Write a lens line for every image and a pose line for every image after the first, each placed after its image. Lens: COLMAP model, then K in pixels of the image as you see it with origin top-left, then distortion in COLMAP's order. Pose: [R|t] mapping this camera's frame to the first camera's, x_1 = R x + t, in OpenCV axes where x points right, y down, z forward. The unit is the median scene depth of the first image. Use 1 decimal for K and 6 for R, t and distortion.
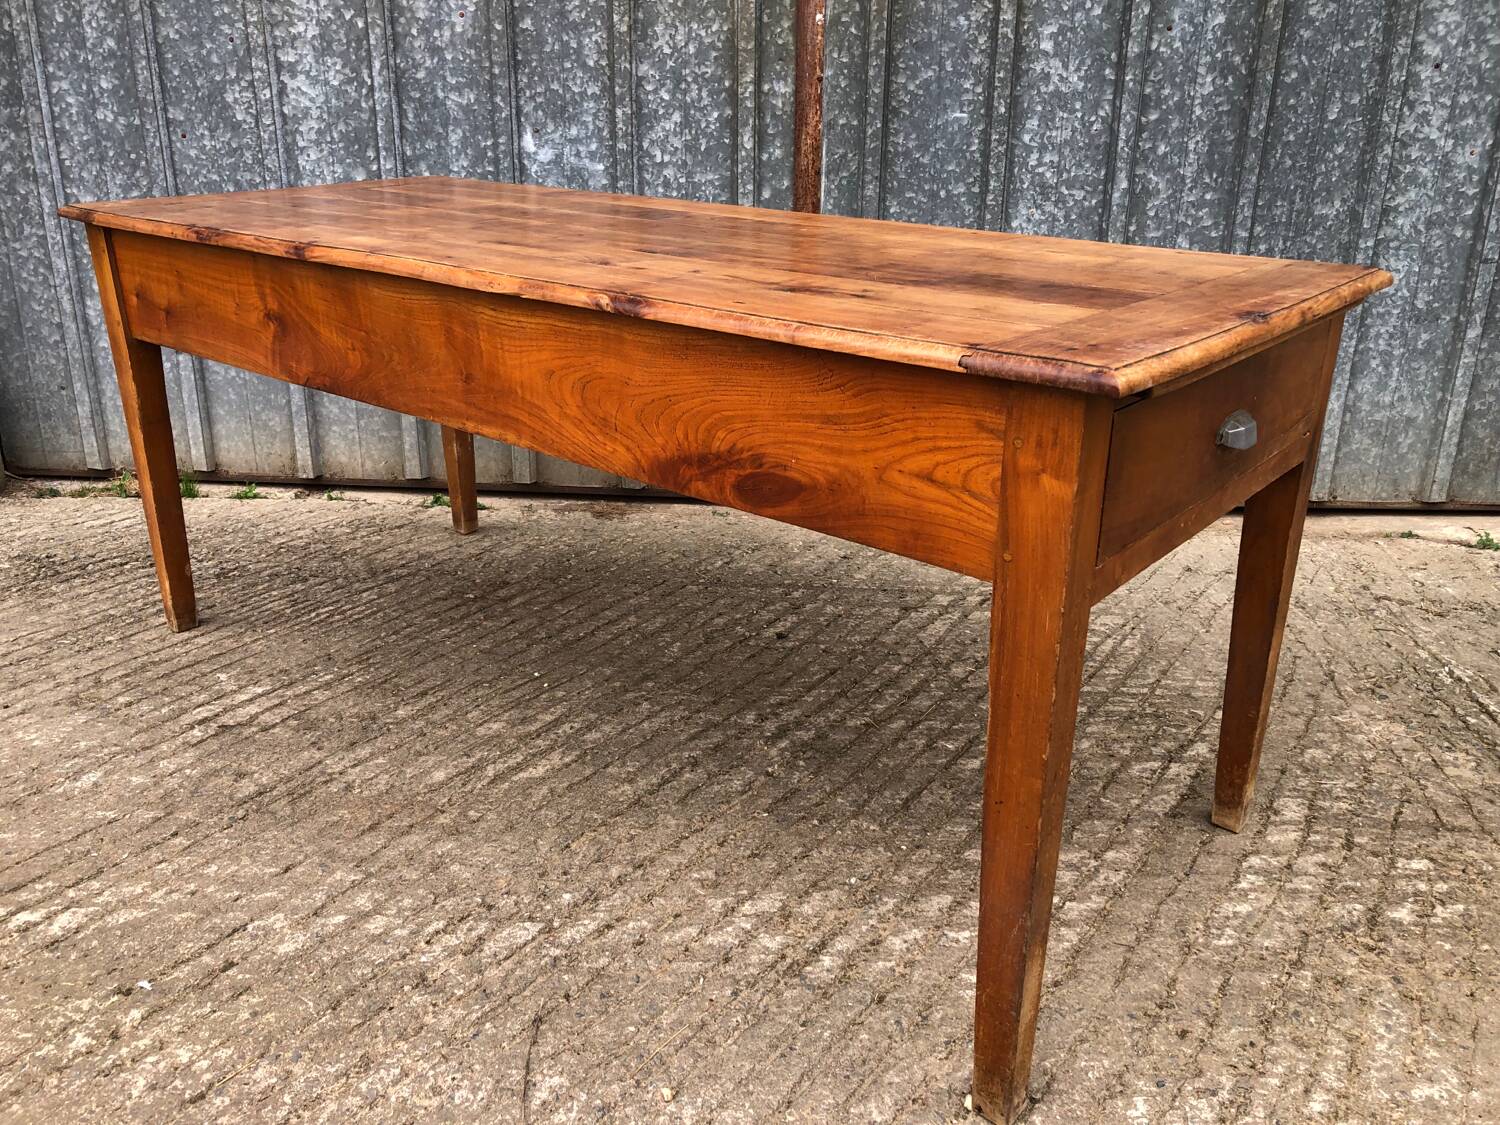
lens RADIAL K [[1234.7, 0, 745.7], [0, 1234.7, 544.6], [0, 0, 1]] dist [0.010152, 0.009236]
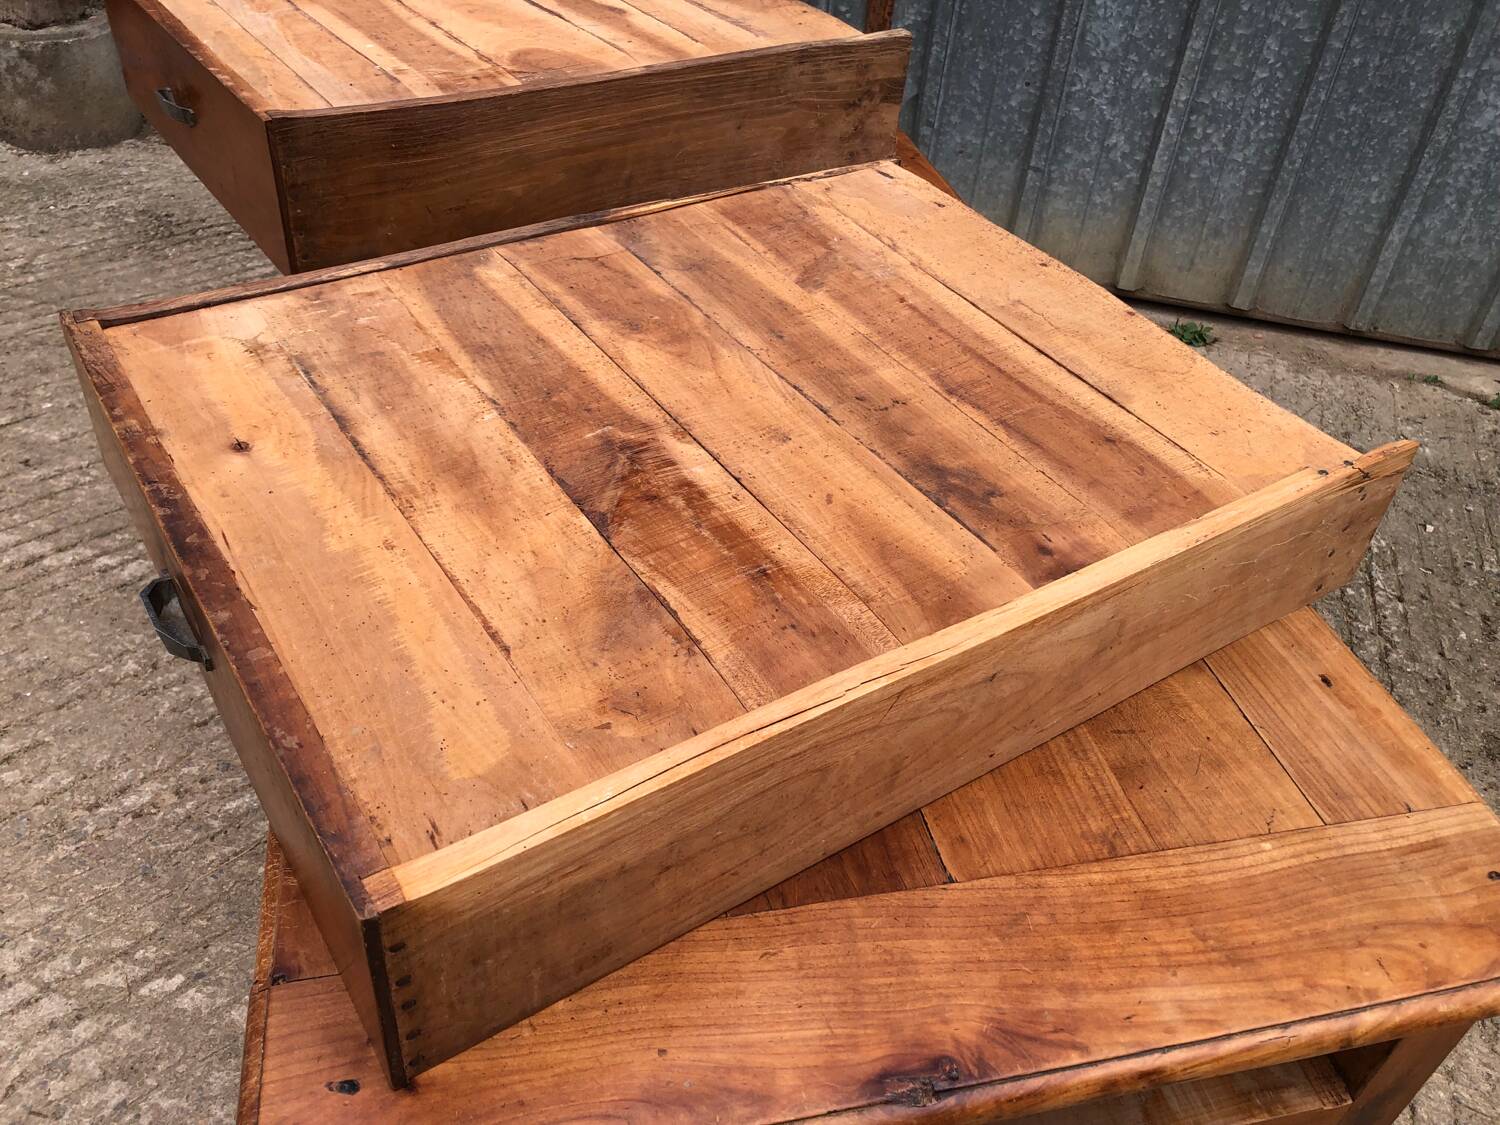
lens RADIAL K [[1234.7, 0, 749.7], [0, 1234.7, 555.2], [0, 0, 1]] dist [0.010152, 0.009236]
pose [[0.979054, 0.174455, -0.104969, 0.128945], [-0.134563, 0.941355, 0.309425, -0.115939], [0.152794, -0.288819, 0.945113, -0.079826]]
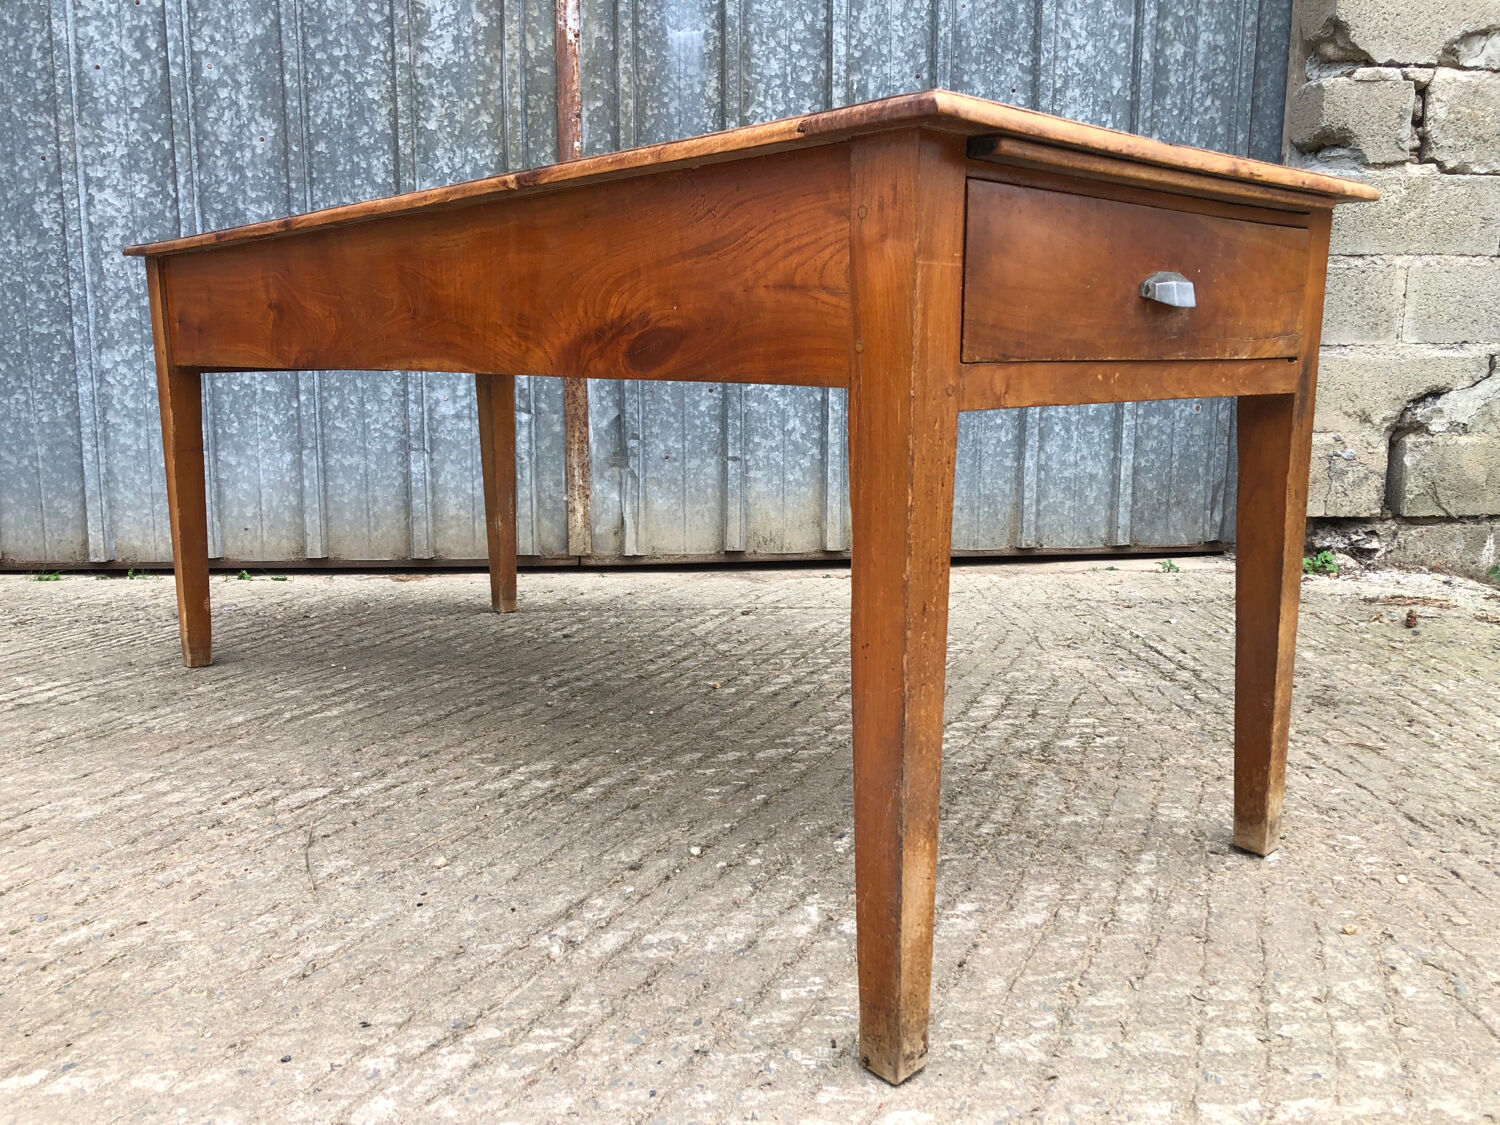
lens RADIAL K [[1234.7, 0, 735.7], [0, 1234.7, 549.2], [0, 0, 1]] dist [0.010152, 0.009236]
pose [[0.987967, -0.030387, 0.151650, 0.017104], [0.059308, 0.979988, -0.190016, 0.182842], [-0.142841, 0.196724, 0.969998, -0.093257]]
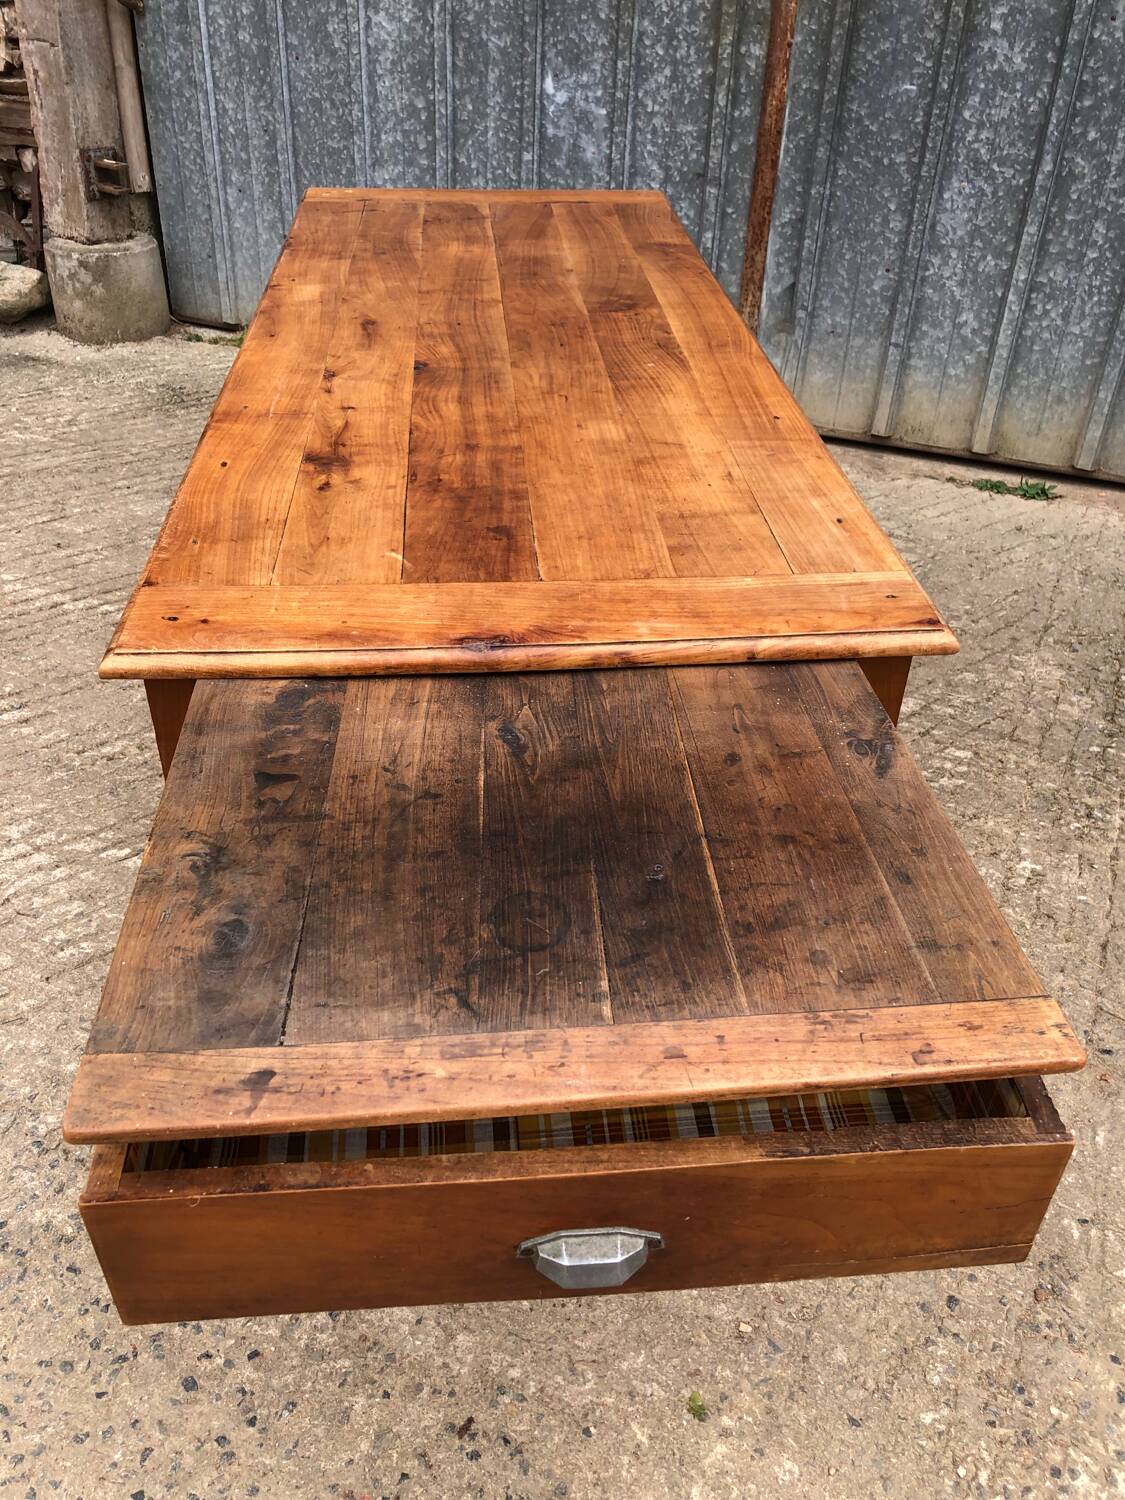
lens RADIAL K [[1234.7, 0, 566.5], [0, 1234.7, 746.0], [0, 0, 1]] dist [0.010152, 0.009236]
pose [[0.944226, 0.207384, -0.255791, 0.286488], [-0.136896, 0.953682, 0.267864, -0.037877], [0.299493, -0.217907, 0.928881, -0.257299]]
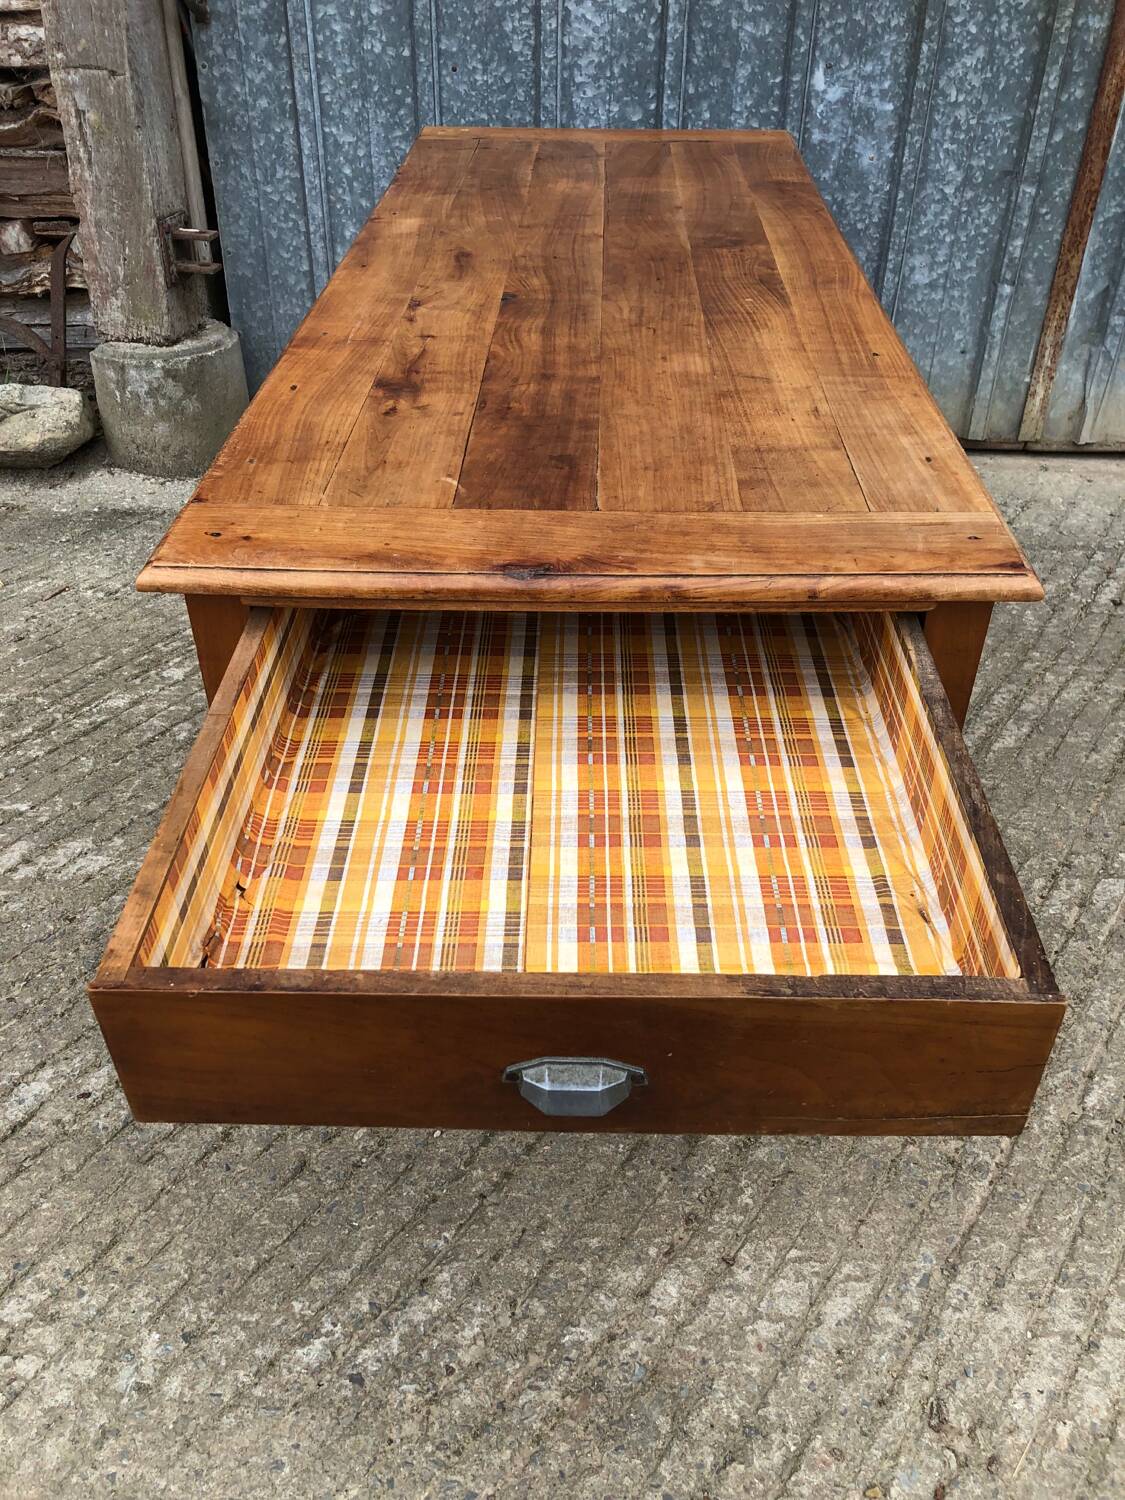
lens RADIAL K [[1234.7, 0, 567.2], [0, 1234.7, 740.2], [0, 0, 1]] dist [0.010152, 0.009236]
pose [[0.999521, -0.011169, 0.028864, -0.413484], [0.003261, 0.965425, 0.260662, -0.080509], [-0.030778, -0.260443, 0.964999, -0.067836]]
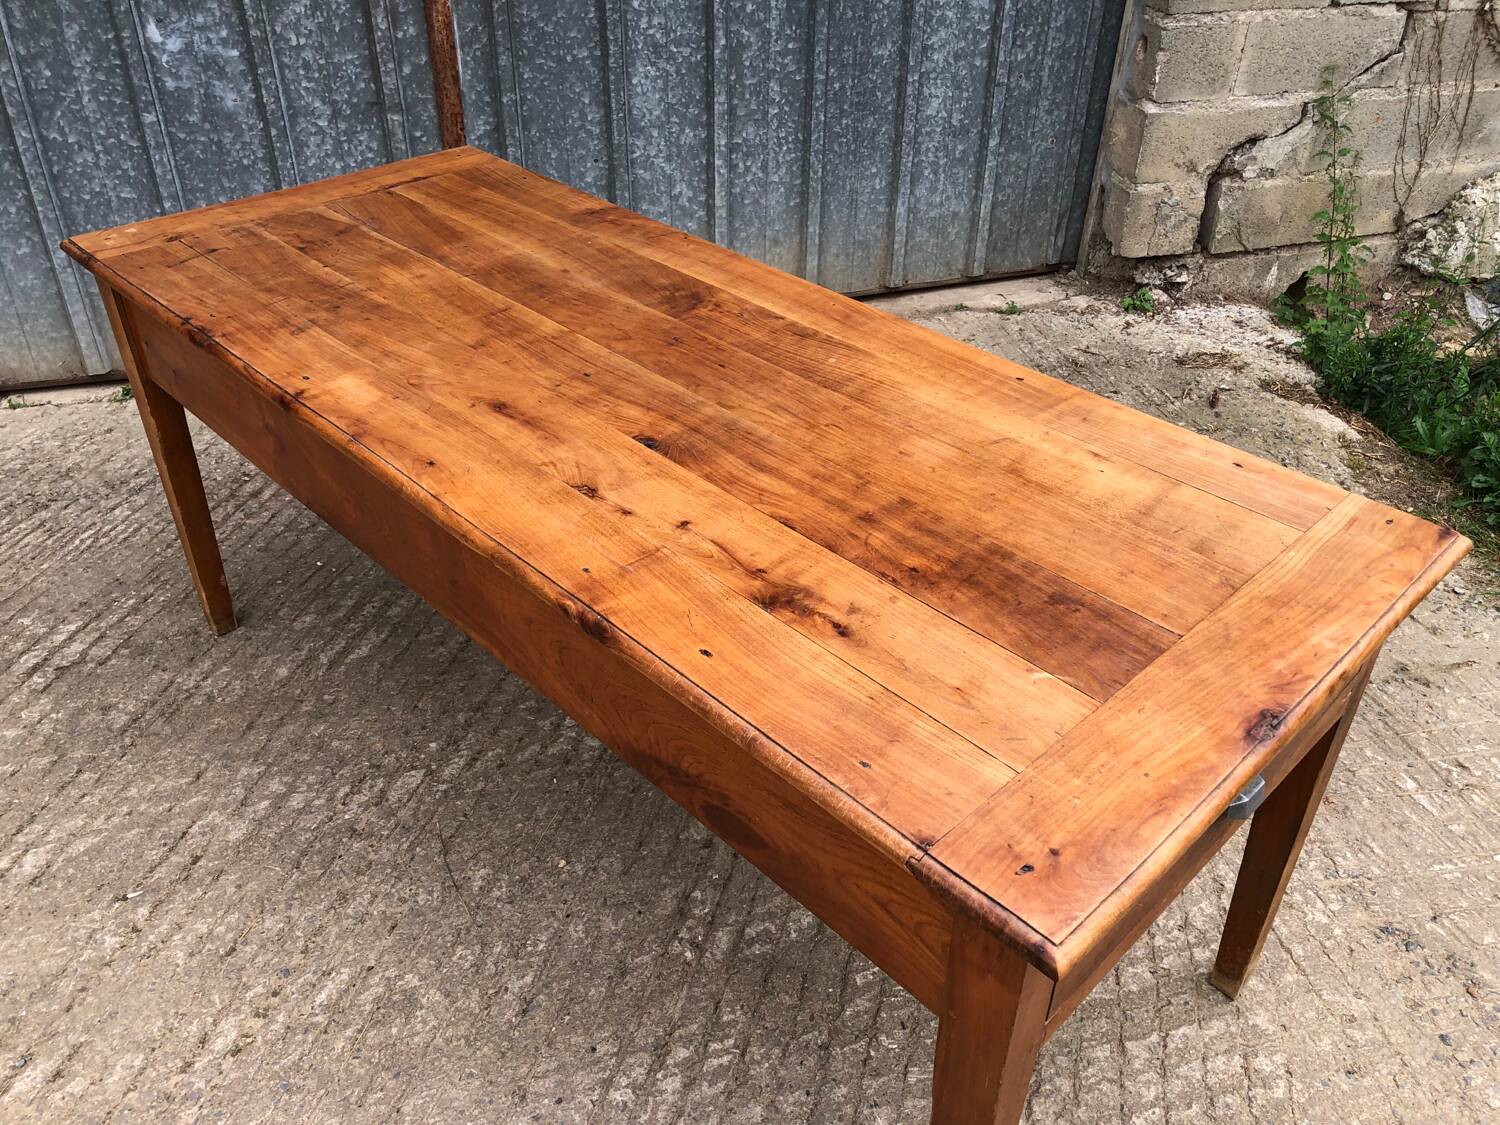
lens RADIAL K [[1234.7, 0, 759.5], [0, 1234.7, 553.9], [0, 0, 1]] dist [0.010152, 0.009236]
pose [[0.935619, -0.194938, 0.294307, -0.096217], [0.116812, 0.957701, 0.262992, -0.130226], [-0.333125, -0.211682, 0.918814, -0.178637]]
